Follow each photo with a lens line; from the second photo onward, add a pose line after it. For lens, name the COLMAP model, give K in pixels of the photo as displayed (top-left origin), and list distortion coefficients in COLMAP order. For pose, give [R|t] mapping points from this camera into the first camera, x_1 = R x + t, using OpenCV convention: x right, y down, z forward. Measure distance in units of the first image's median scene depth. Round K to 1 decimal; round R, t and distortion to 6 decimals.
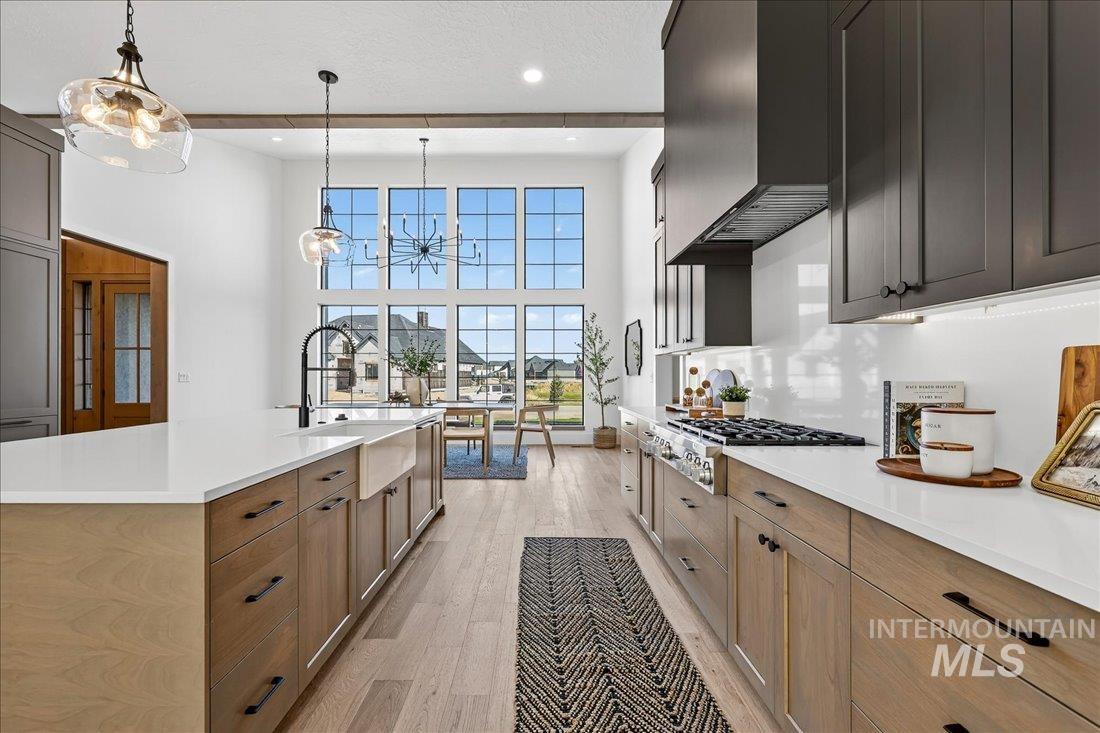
lens RADIAL K [[443.5, 0, 551.8], [0, 443.5, 374.1], [0, 0, 1]] dist [-0.000349, -0.000033]
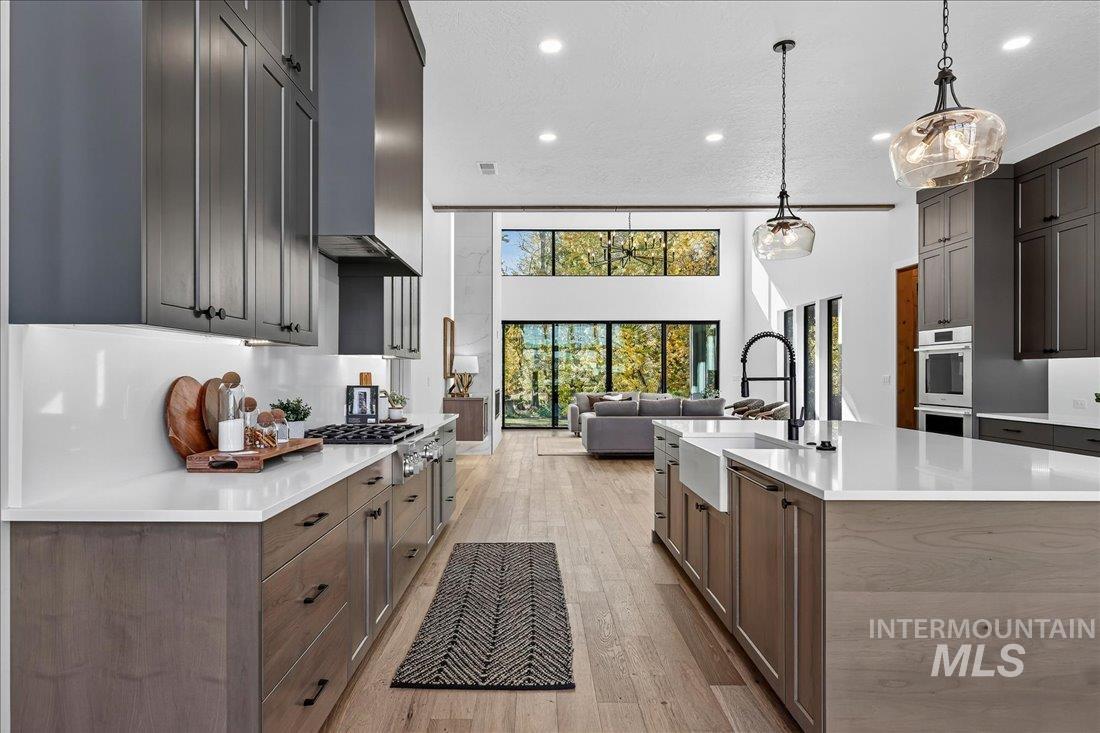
lens RADIAL K [[443.5, 0, 551.8], [0, 443.5, 374.1], [0, 0, 1]] dist [-0.000349, -0.000033]
pose [[-0.999988, 0.002323, 0.004398, -0.035999], [0.002316, 0.999996, -0.001470, -0.015186], [-0.004401, -0.001460, -0.999989, 1.526444]]
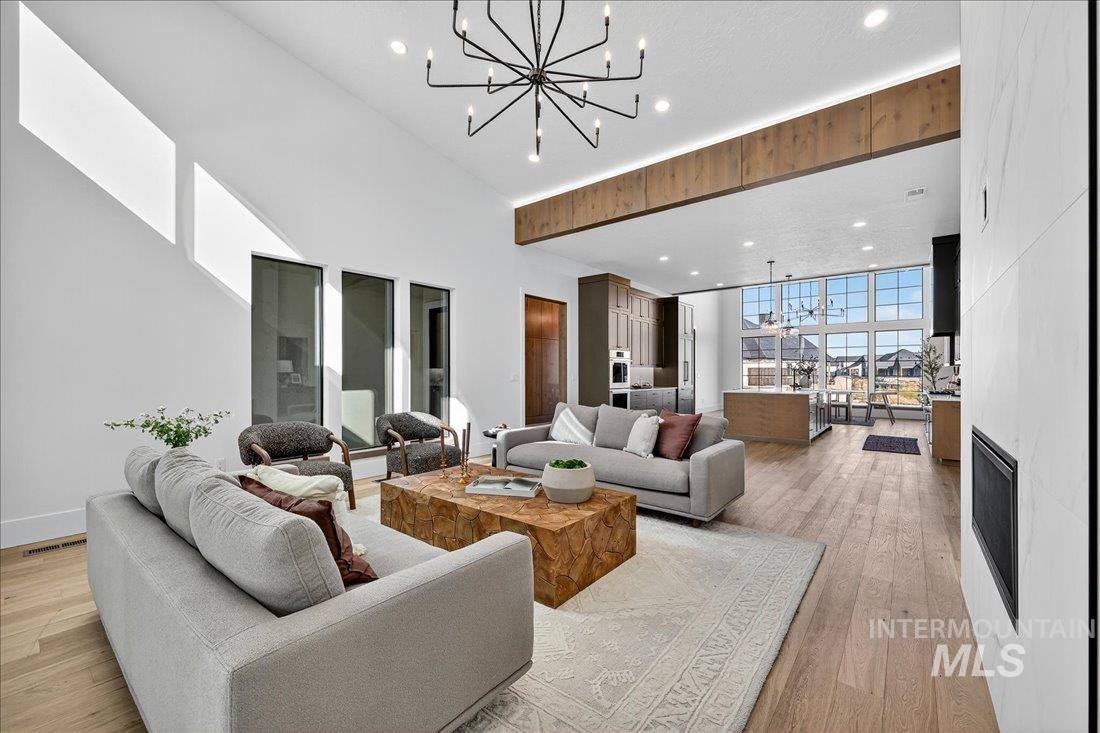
lens RADIAL K [[443.5, 0, 551.8], [0, 443.5, 374.1], [0, 0, 1]] dist [-0.000349, -0.000033]
pose [[0.758957, 0.009335, -0.651073, 0.211275], [-0.003253, 0.999939, 0.010545, -0.026881], [0.651132, -0.005885, 0.758942, -2.098235]]
